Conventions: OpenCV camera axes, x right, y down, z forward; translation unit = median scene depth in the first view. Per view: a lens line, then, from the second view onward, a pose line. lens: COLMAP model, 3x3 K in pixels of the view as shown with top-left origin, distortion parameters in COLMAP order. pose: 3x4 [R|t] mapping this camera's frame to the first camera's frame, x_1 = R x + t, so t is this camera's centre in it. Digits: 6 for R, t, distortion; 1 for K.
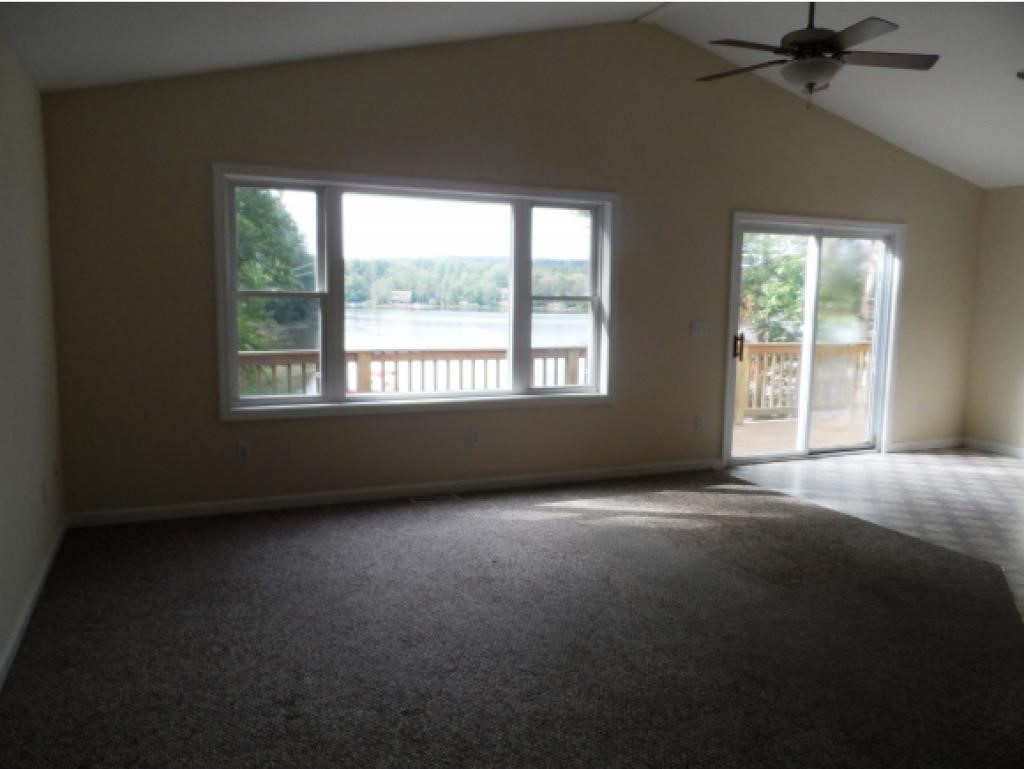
lens RADIAL K [[785.8, 0, 508.4], [0, 785.8, 385.3], [0, 0, 1]] dist [0.004847, -0.018095]
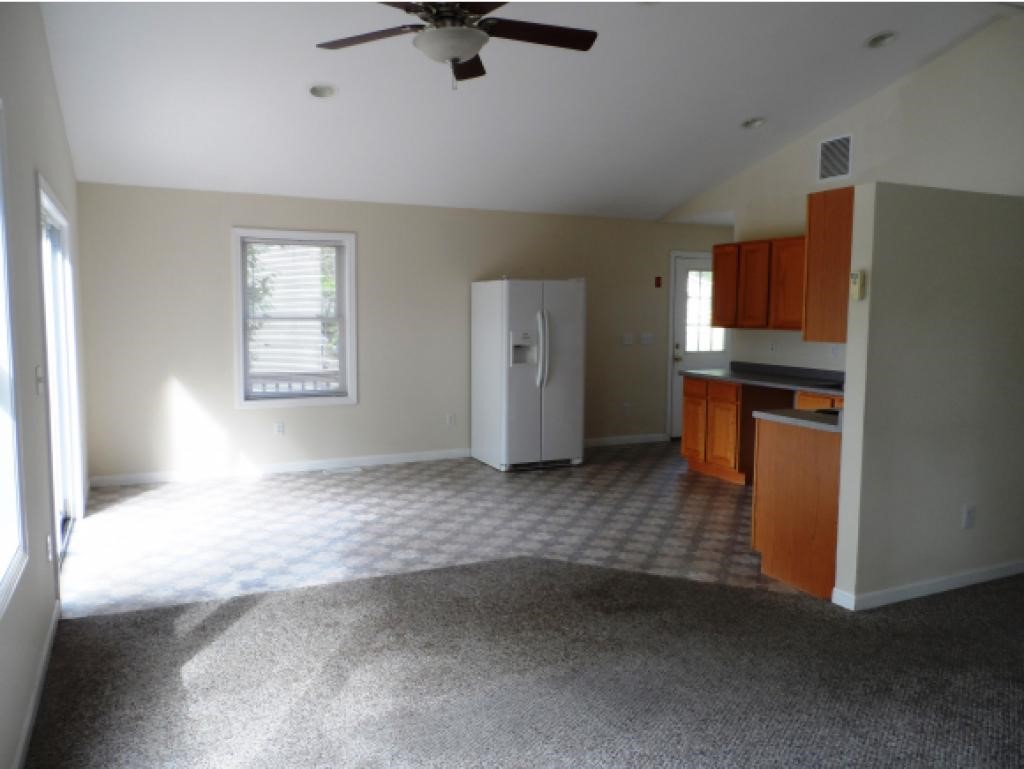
lens RADIAL K [[785.8, 0, 512.8], [0, 785.8, 383.1], [0, 0, 1]] dist [0.004847, -0.018095]
pose [[-0.031686, -0.108903, 0.993547, -0.393990], [0.109046, 0.987736, 0.111744, -0.120430], [-0.993532, 0.111883, -0.019422, 0.865398]]
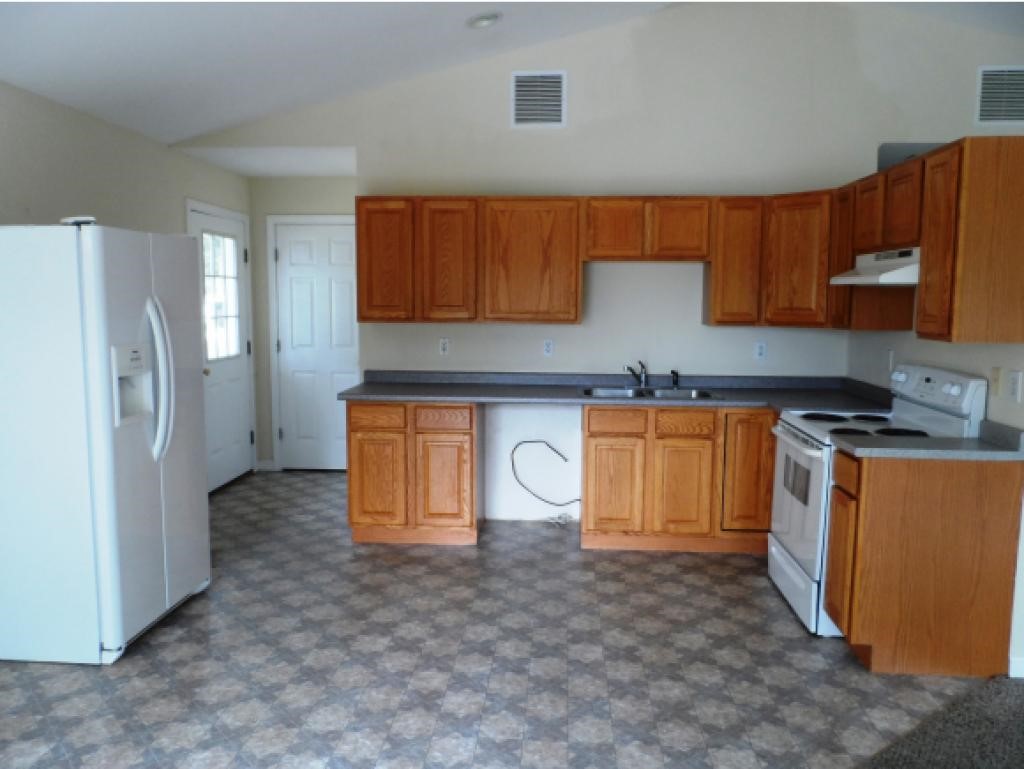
lens RADIAL K [[785.8, 0, 510.5], [0, 785.8, 386.1], [0, 0, 1]] dist [0.004847, -0.018095]
pose [[-0.888025, -0.071984, 0.454125, 0.464588], [0.032017, 0.975591, 0.217250, -0.146412], [-0.458679, 0.207463, -0.864045, 1.224558]]
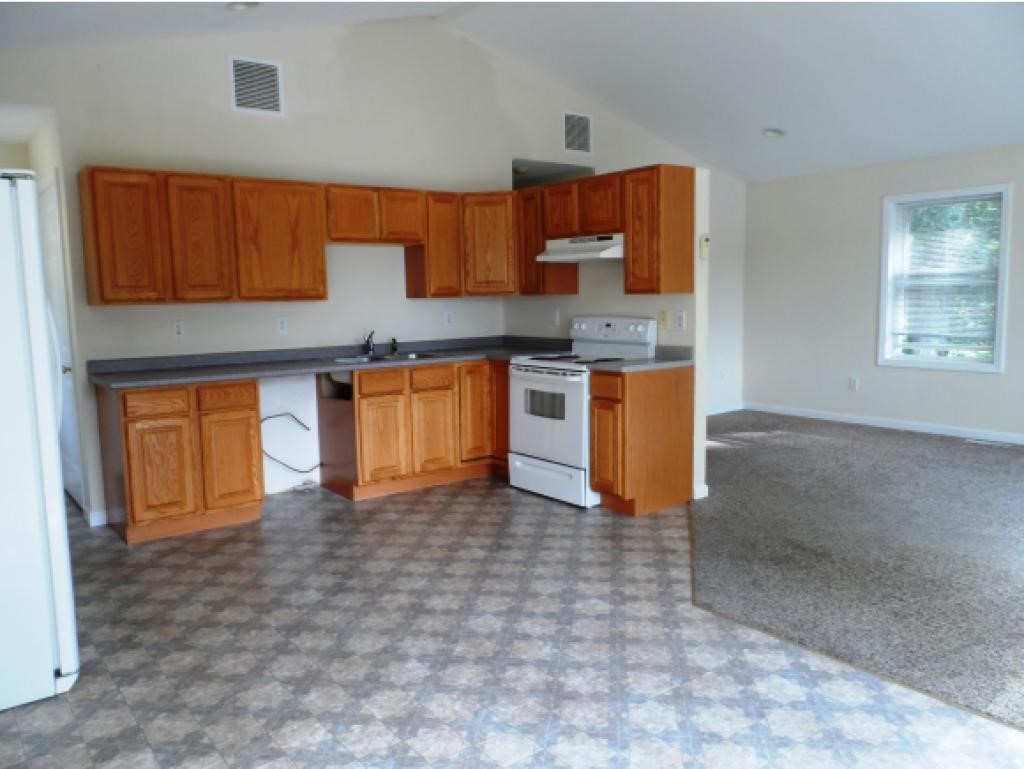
lens RADIAL K [[785.8, 0, 513.6], [0, 785.8, 384.3], [0, 0, 1]] dist [0.004847, -0.018095]
pose [[-0.969028, 0.033217, -0.244707, 0.849669], [-0.022274, 0.975117, 0.220570, -0.136349], [0.245945, 0.219189, -0.944175, 1.418758]]
